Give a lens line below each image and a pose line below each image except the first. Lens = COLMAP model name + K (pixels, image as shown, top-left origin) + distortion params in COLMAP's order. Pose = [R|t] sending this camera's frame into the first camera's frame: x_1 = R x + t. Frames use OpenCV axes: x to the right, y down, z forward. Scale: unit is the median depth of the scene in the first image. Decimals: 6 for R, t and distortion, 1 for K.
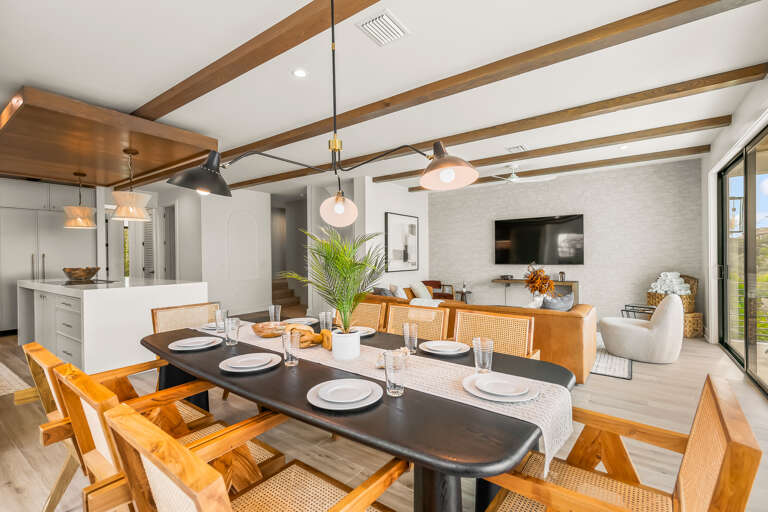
lens RADIAL K [[349.3, 0, 385.7], [0, 349.3, 257.6], [0, 0, 1]] dist [0.016559, 0.000353]
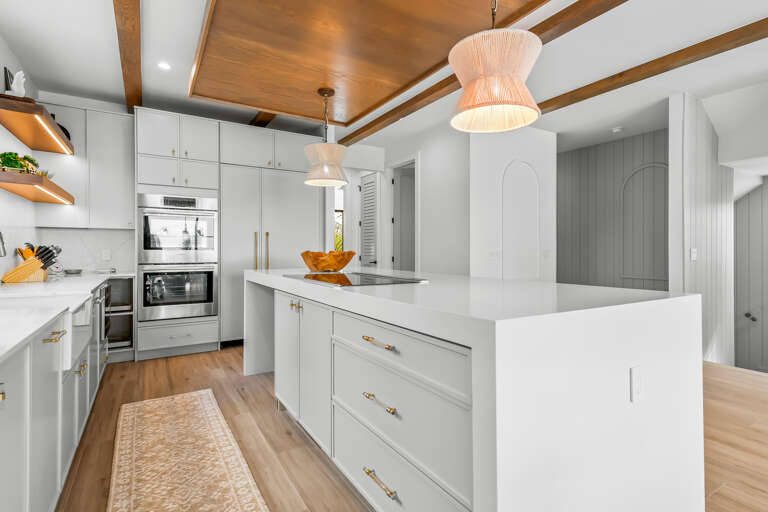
lens RADIAL K [[382.3, 0, 388.7], [0, 382.3, 248.0], [0, 0, 1]] dist [0.018021, -0.001732]
pose [[0.926560, 0.007927, -0.376063, -0.524026], [-0.011128, 0.999918, -0.006340, 0.025265], [0.375982, 0.010060, 0.926572, 0.450162]]
